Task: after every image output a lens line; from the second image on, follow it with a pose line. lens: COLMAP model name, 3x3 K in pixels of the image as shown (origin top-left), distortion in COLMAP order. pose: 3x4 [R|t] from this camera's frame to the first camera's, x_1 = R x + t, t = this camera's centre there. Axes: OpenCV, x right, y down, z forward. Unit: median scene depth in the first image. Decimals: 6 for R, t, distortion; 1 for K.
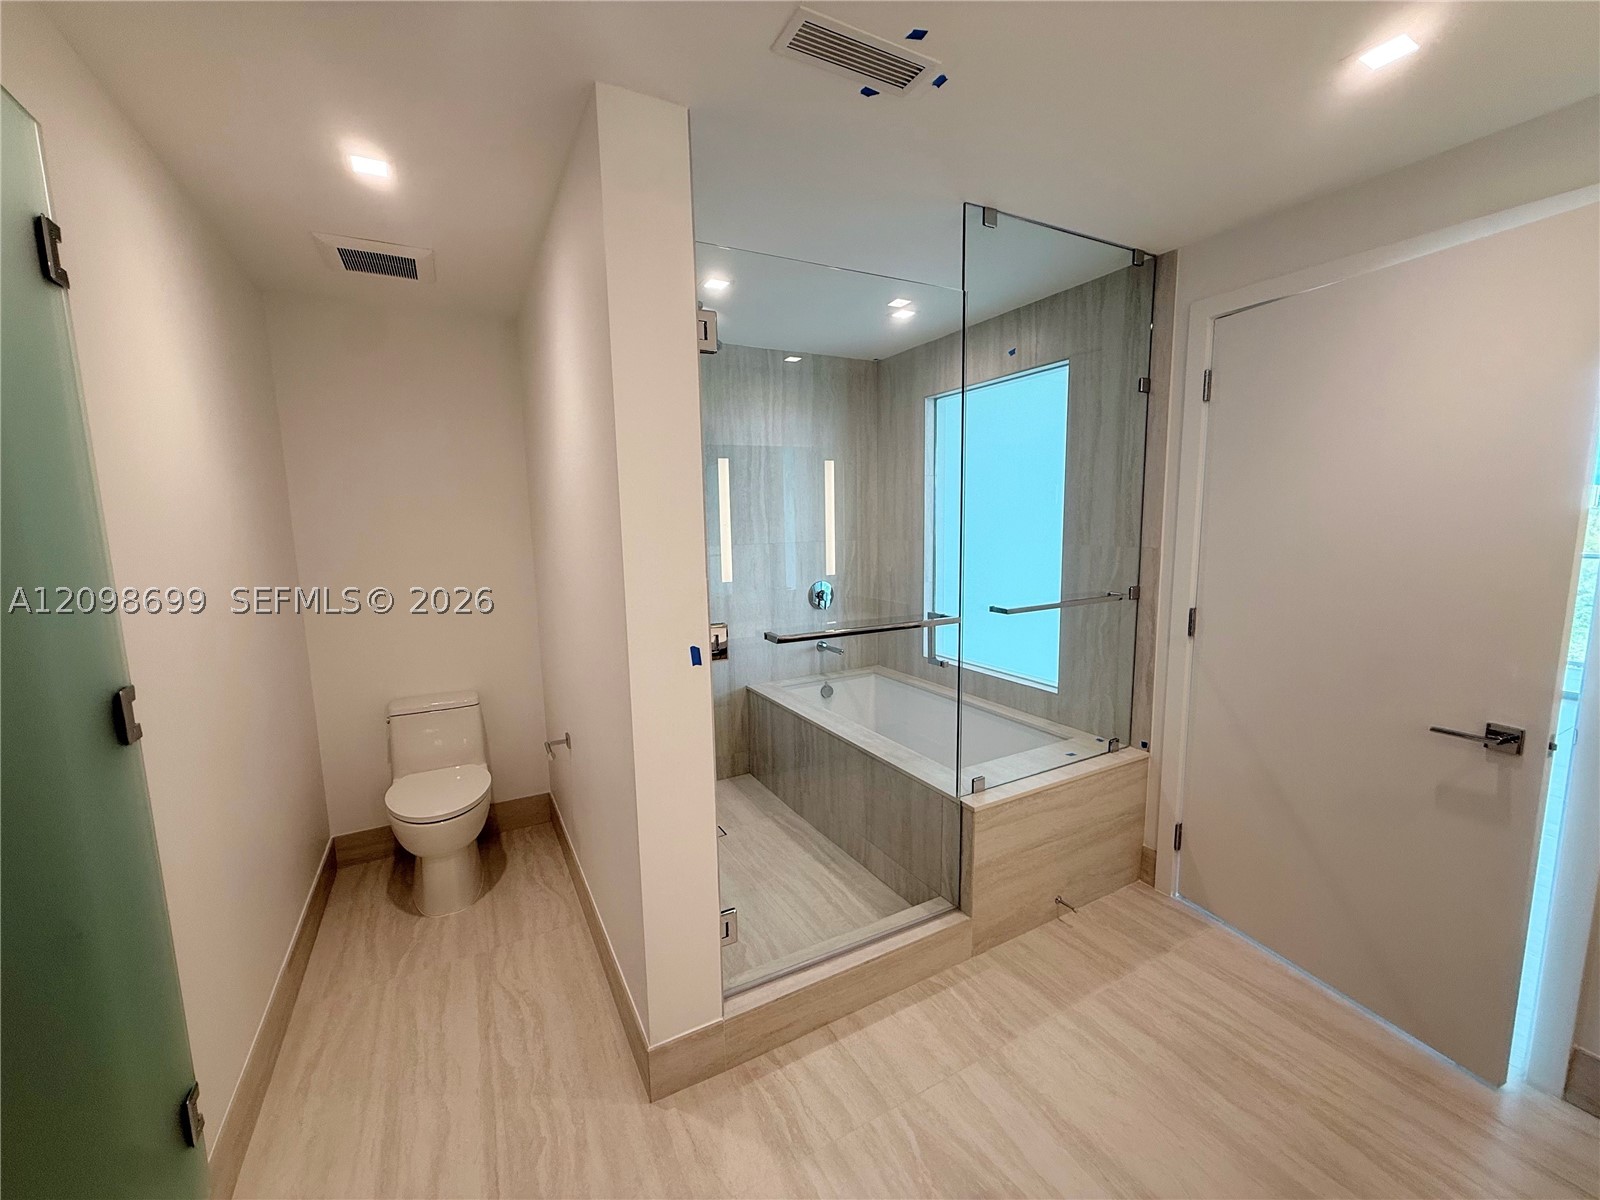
lens RADIAL K [[633.5, 0, 793.2], [0, 633.5, 600.4], [0, 0, 1]] dist [-0.002295, -0.000054]
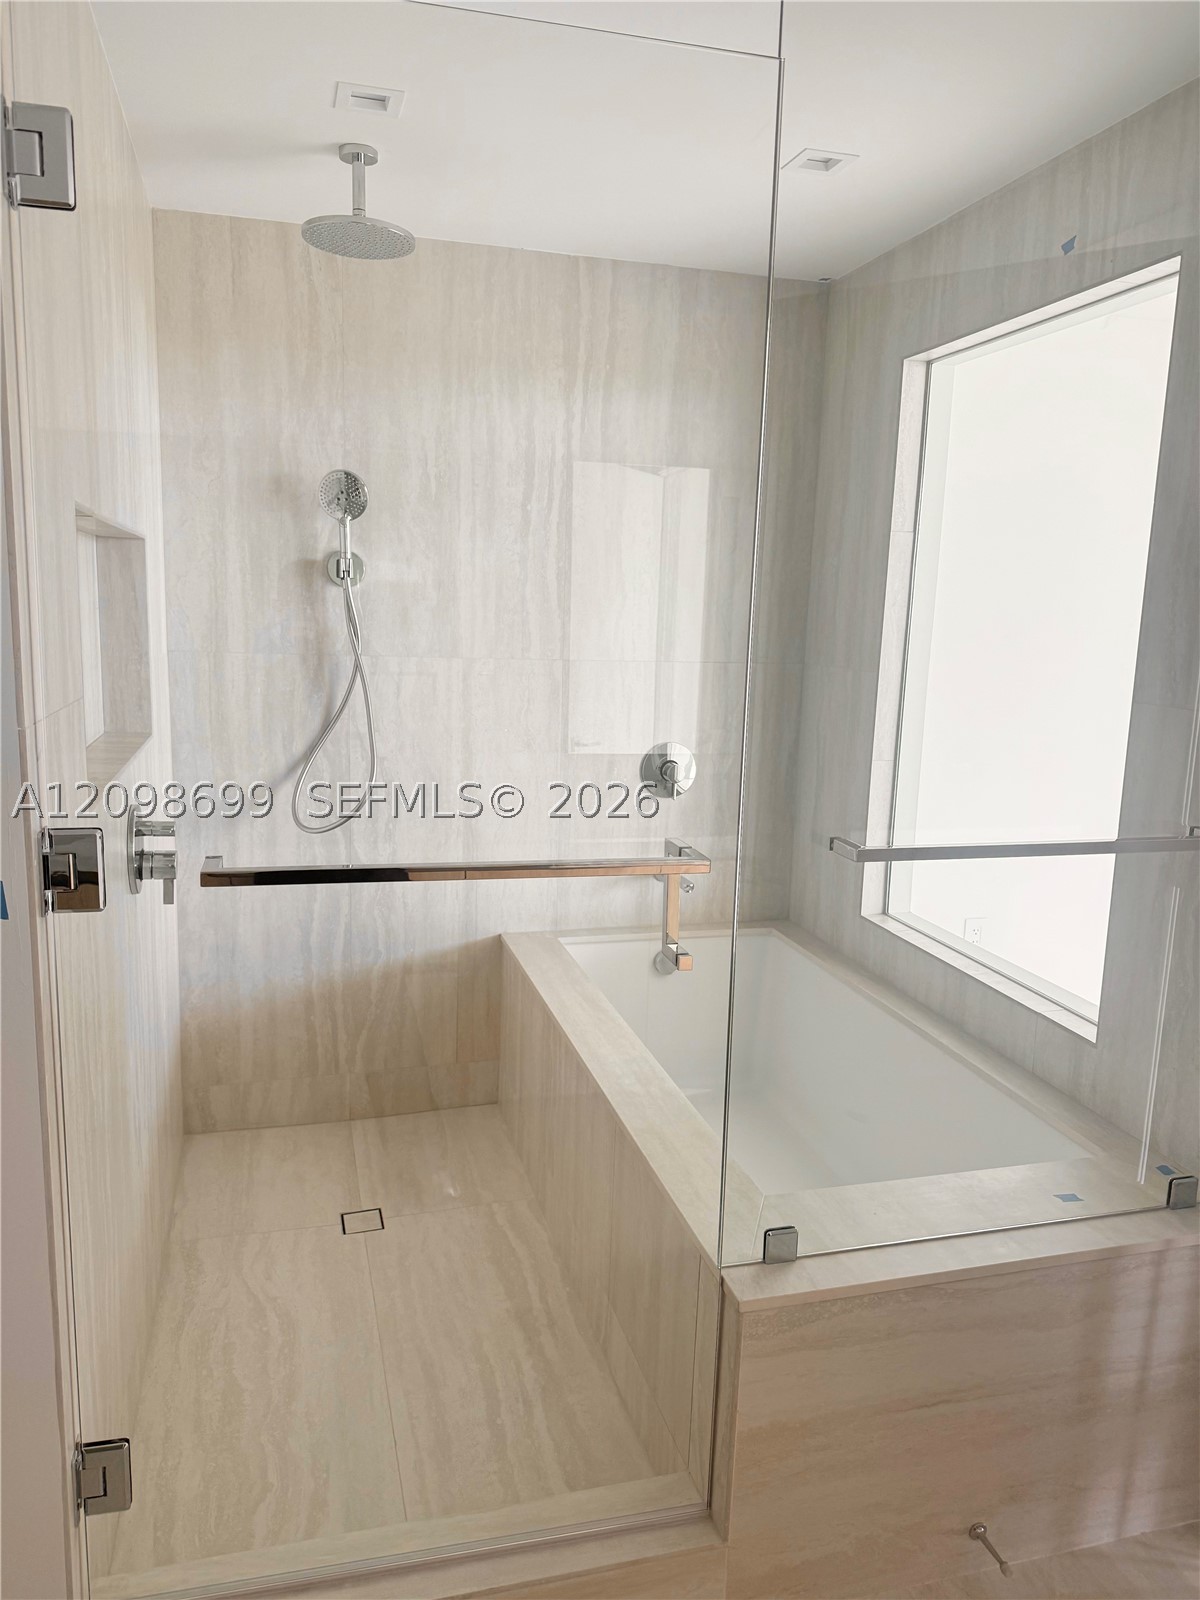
lens RADIAL K [[1133.7, 0, 594.7], [0, 1133.7, 801.4], [0, 0, 1]] dist [0.037708, -0.051461]
pose [[0.972755, 0.085907, -0.215330, 0.236817], [-0.076226, 0.995687, 0.052881, -0.034579], [0.218944, -0.035026, 0.975109, 0.165278]]
